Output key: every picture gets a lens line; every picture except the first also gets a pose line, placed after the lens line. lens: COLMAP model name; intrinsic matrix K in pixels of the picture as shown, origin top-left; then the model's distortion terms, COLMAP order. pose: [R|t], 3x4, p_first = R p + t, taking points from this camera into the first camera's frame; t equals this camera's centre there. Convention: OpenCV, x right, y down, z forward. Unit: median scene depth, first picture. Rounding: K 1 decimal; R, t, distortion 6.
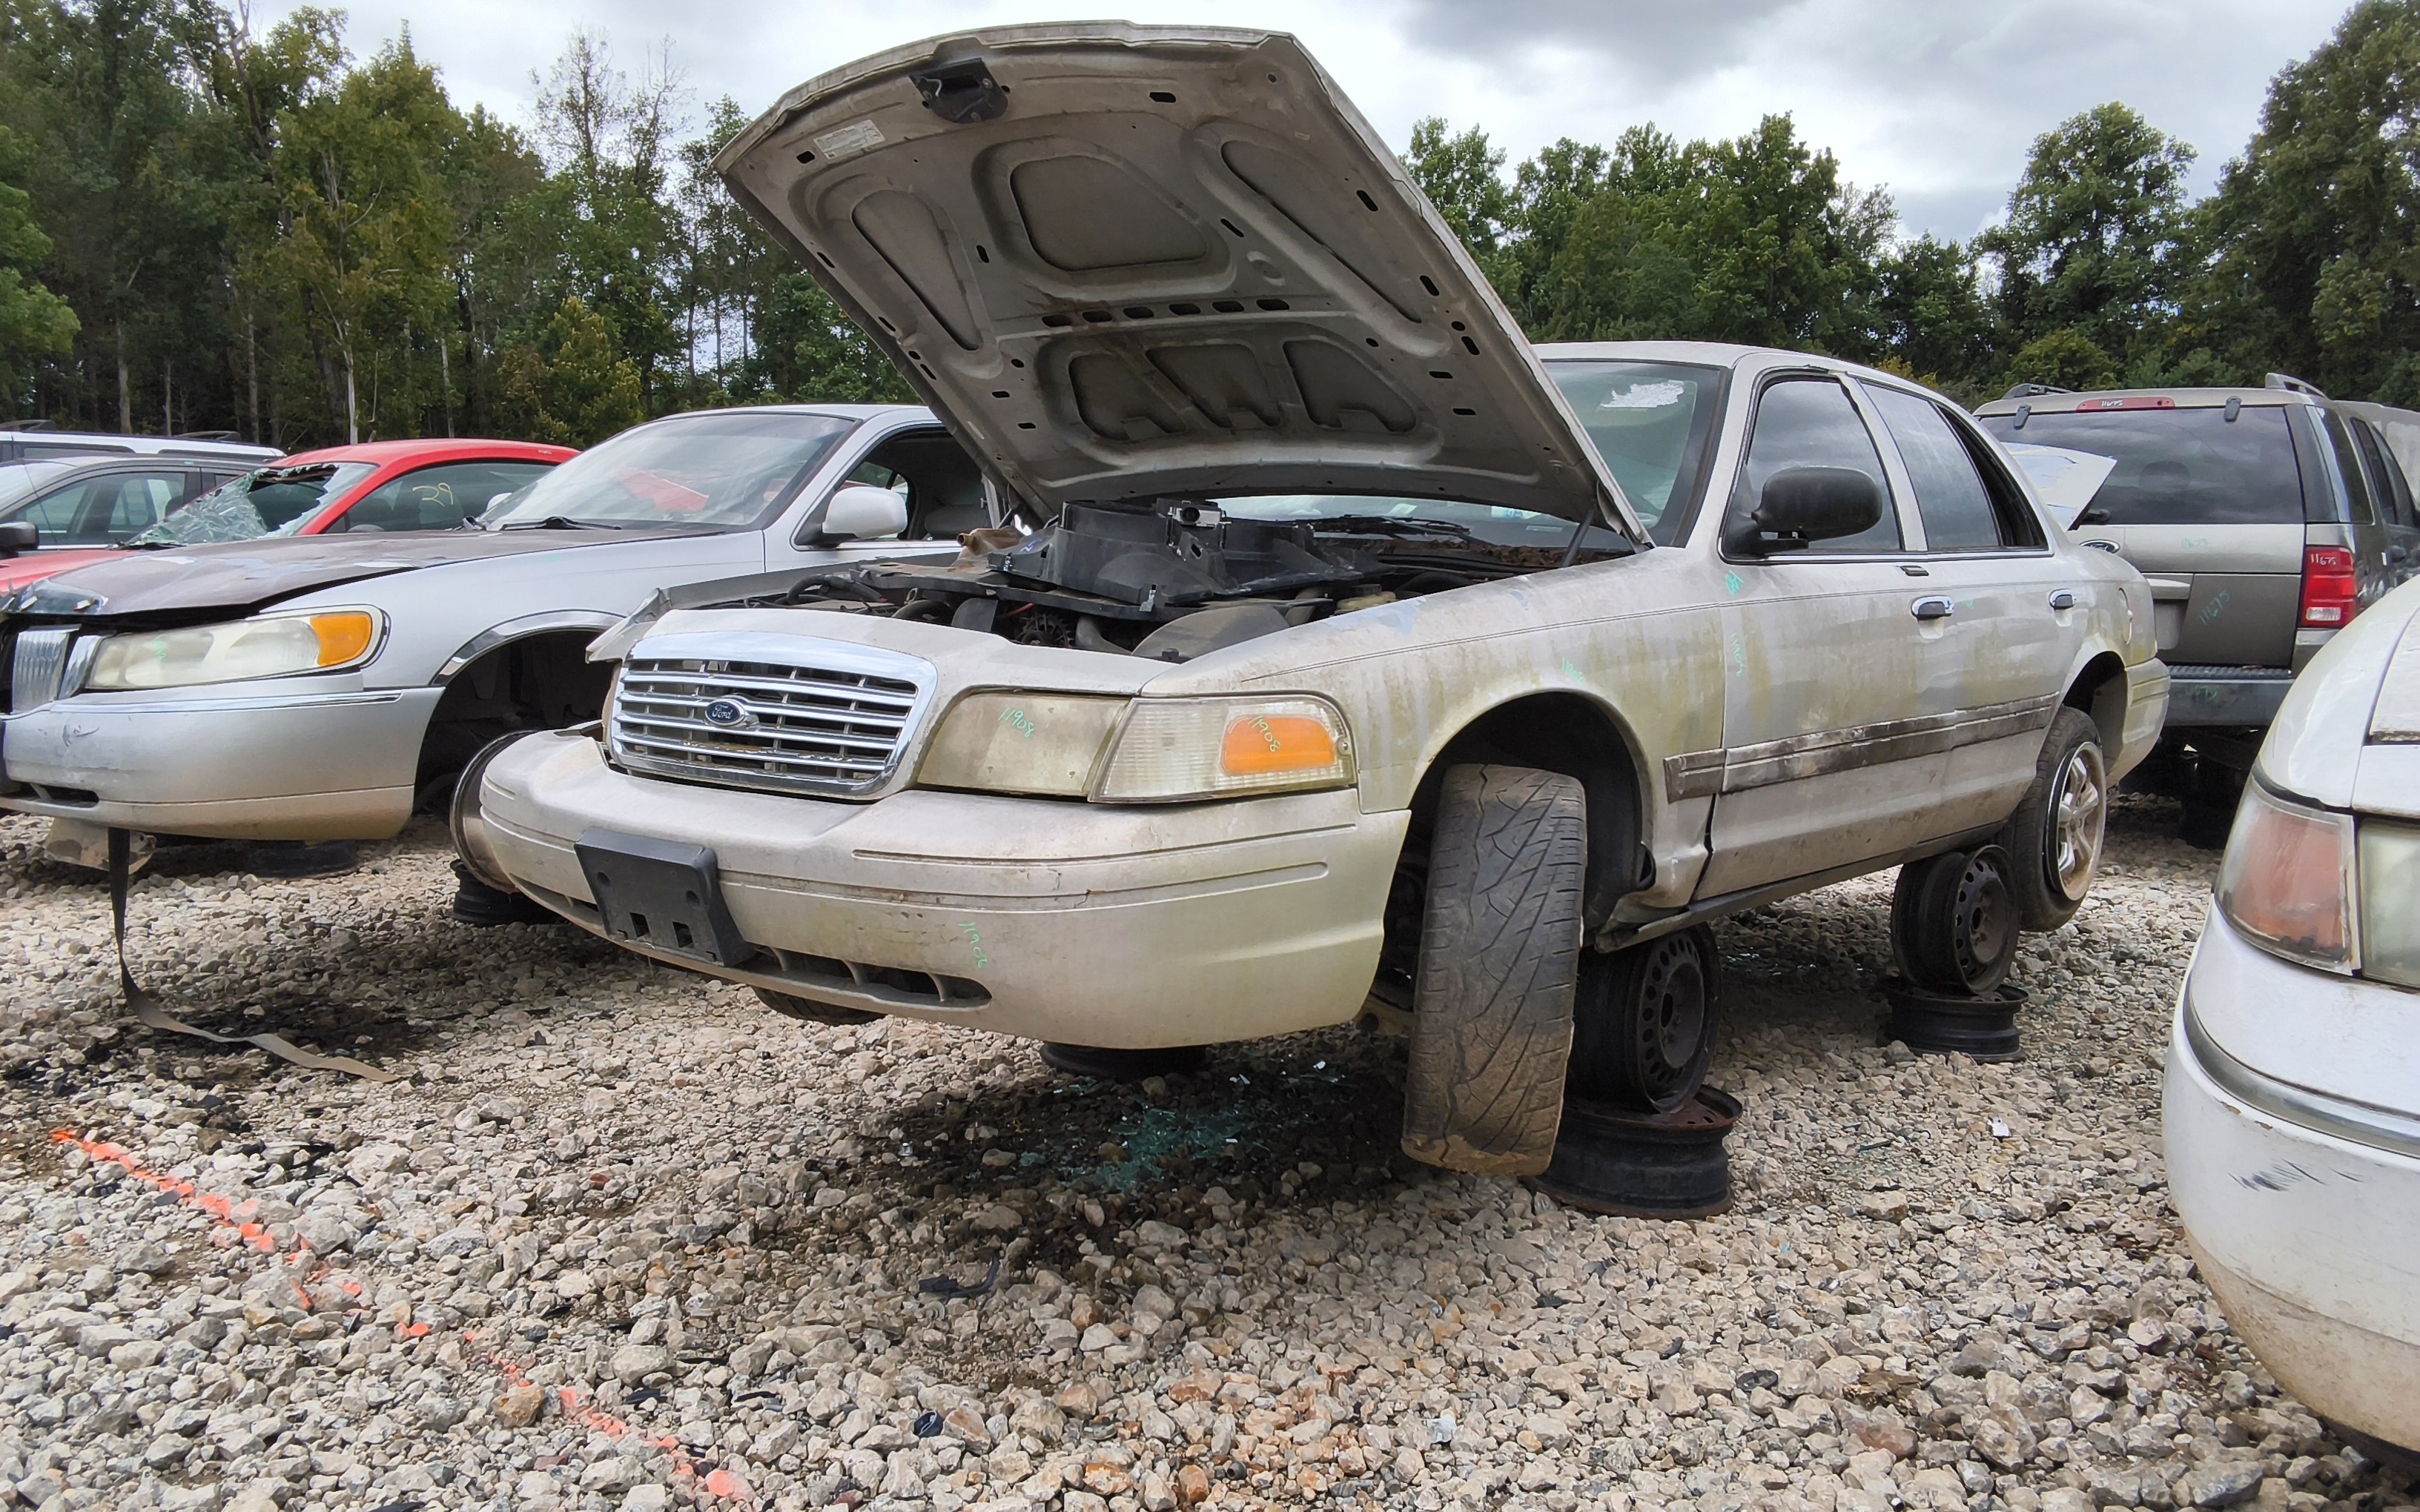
lens RADIAL K [[1966.5, 0, 1205.2], [0, 1966.5, 767.3], [0, 0, 1]] dist [0.091000, -0.155509]
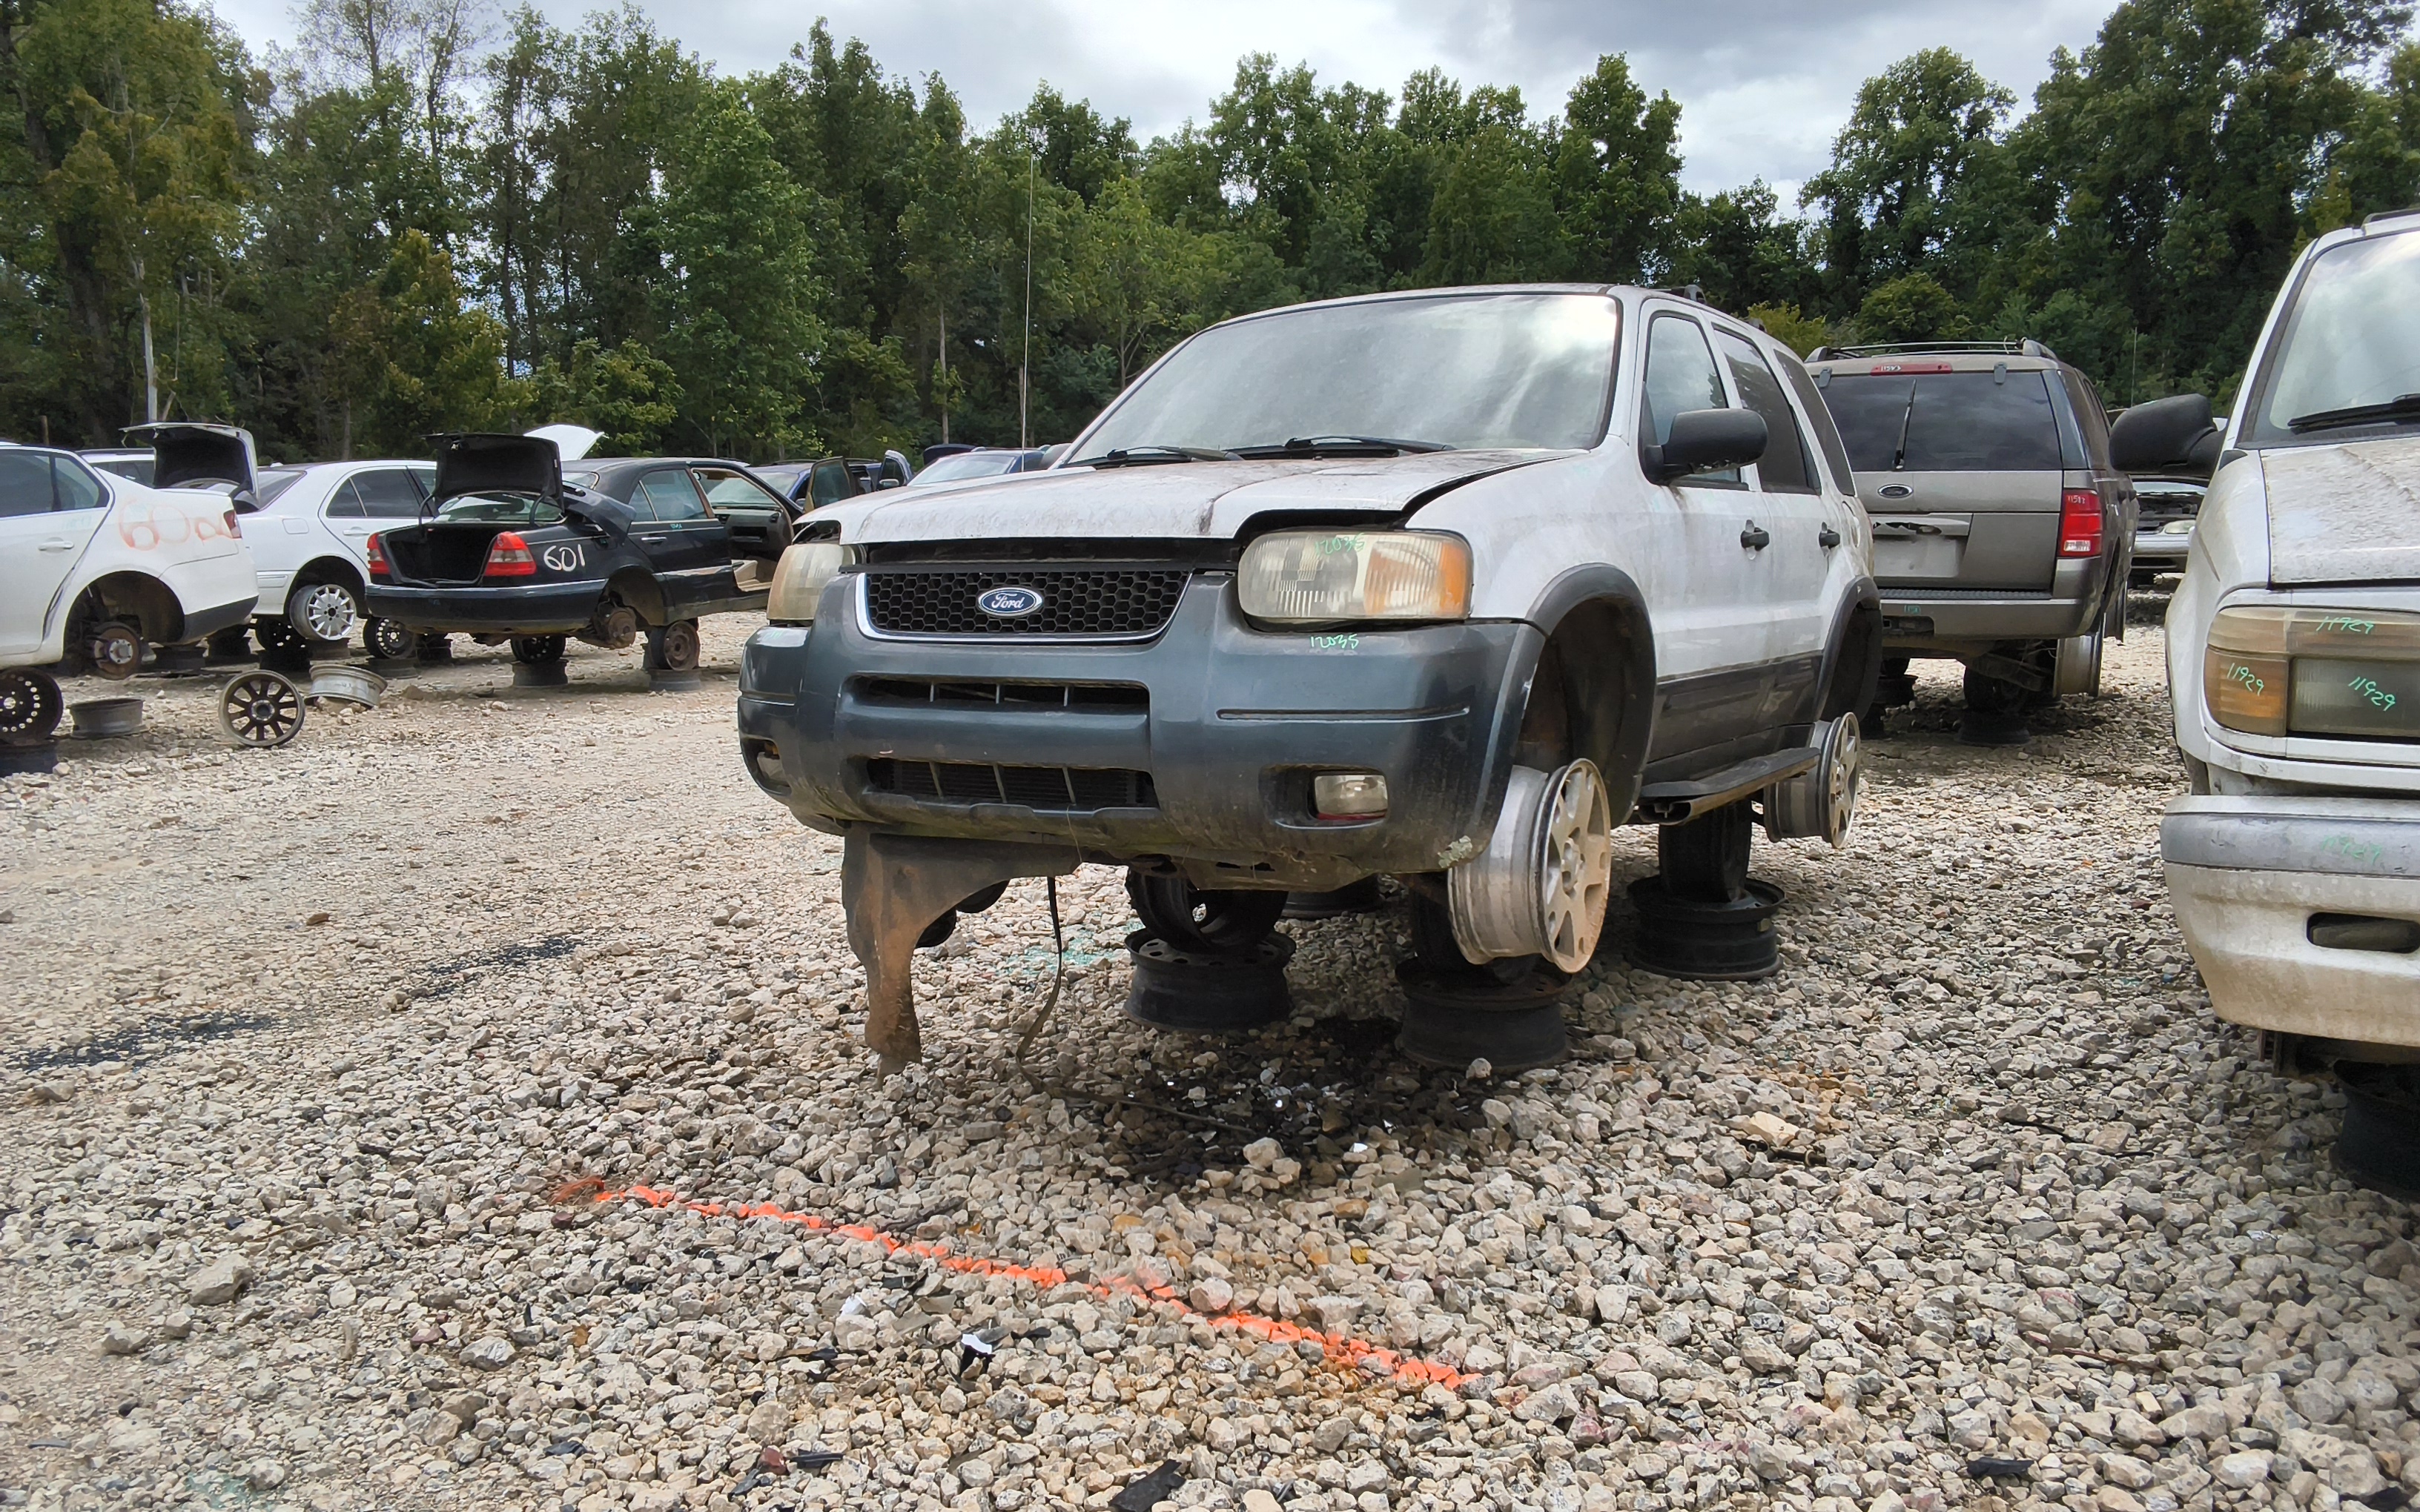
lens RADIAL K [[1966.5, 0, 1211.7], [0, 1966.5, 754.0], [0, 0, 1]] dist [0.091000, -0.155509]
pose [[0.982250, -0.046197, 0.181798, -0.100980], [0.044036, 0.998903, 0.015905, -0.009087], [-0.182333, -0.007617, 0.983207, 0.072712]]
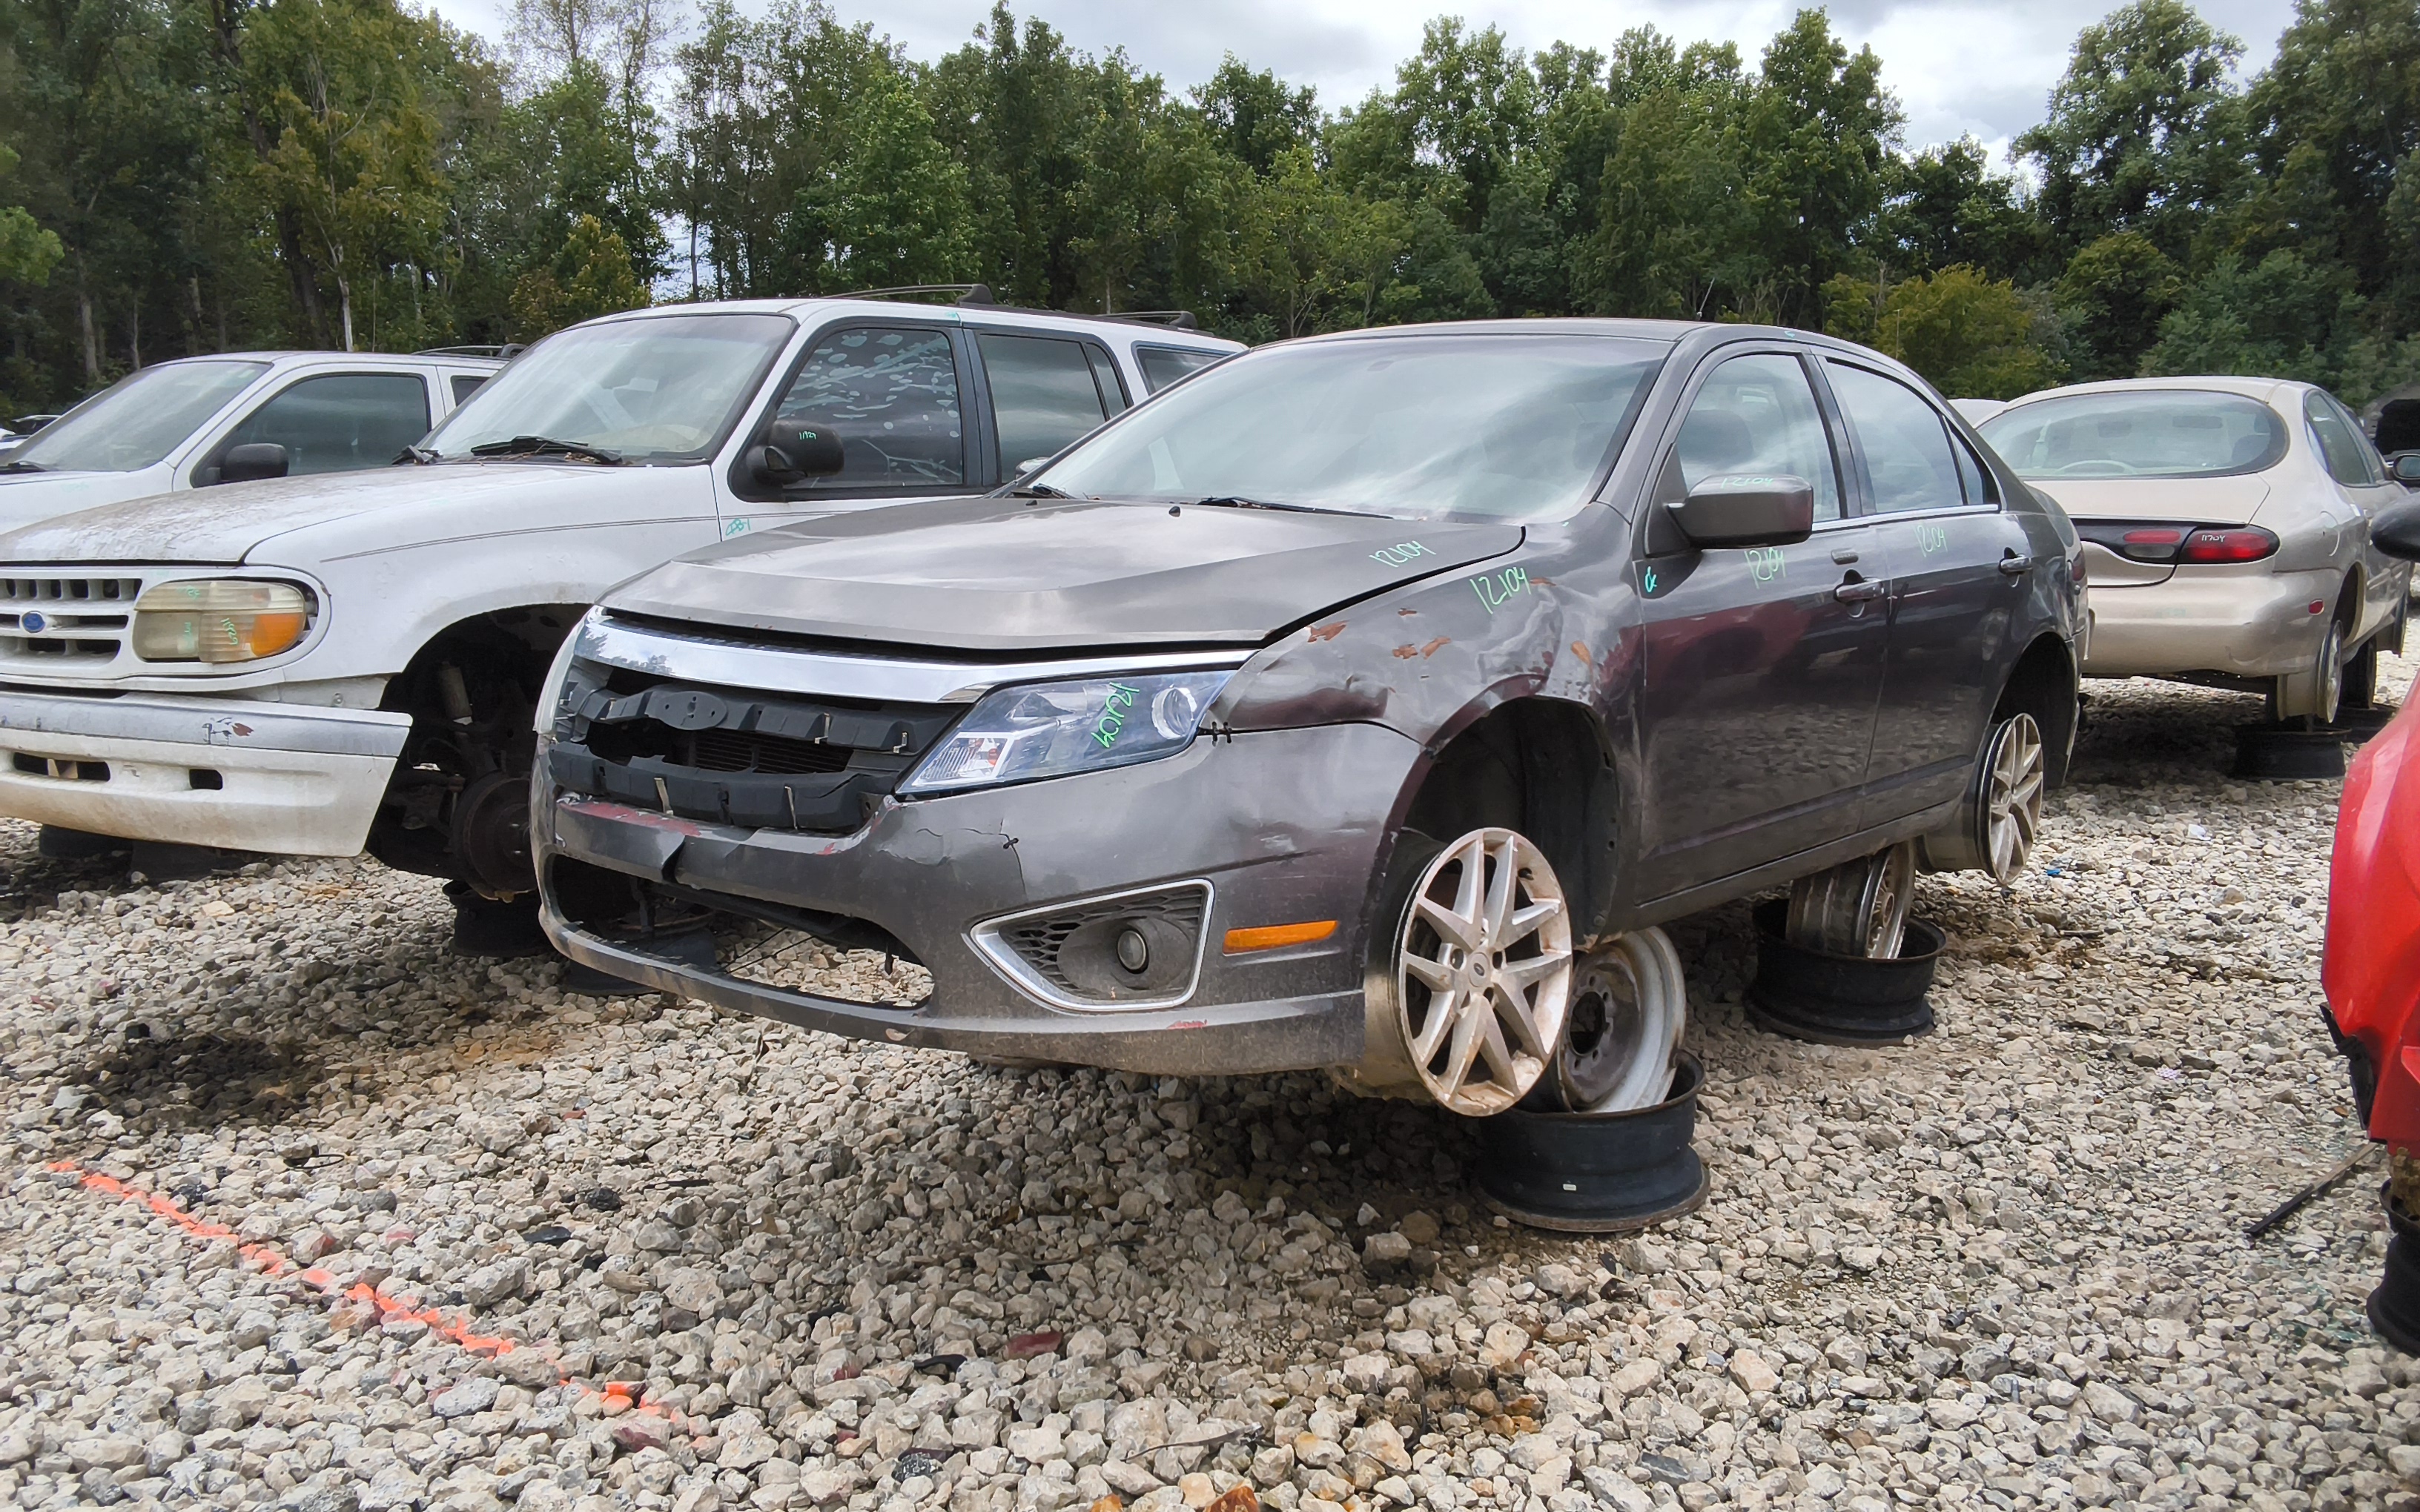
lens RADIAL K [[1966.5, 0, 1210.6], [0, 1966.5, 778.2], [0, 0, 1]] dist [0.091000, -0.155509]
pose [[0.998389, -0.028462, 0.049091, -0.058344], [0.026485, 0.998830, 0.040467, -0.006467], [-0.050186, -0.039101, 0.997974, 0.048454]]
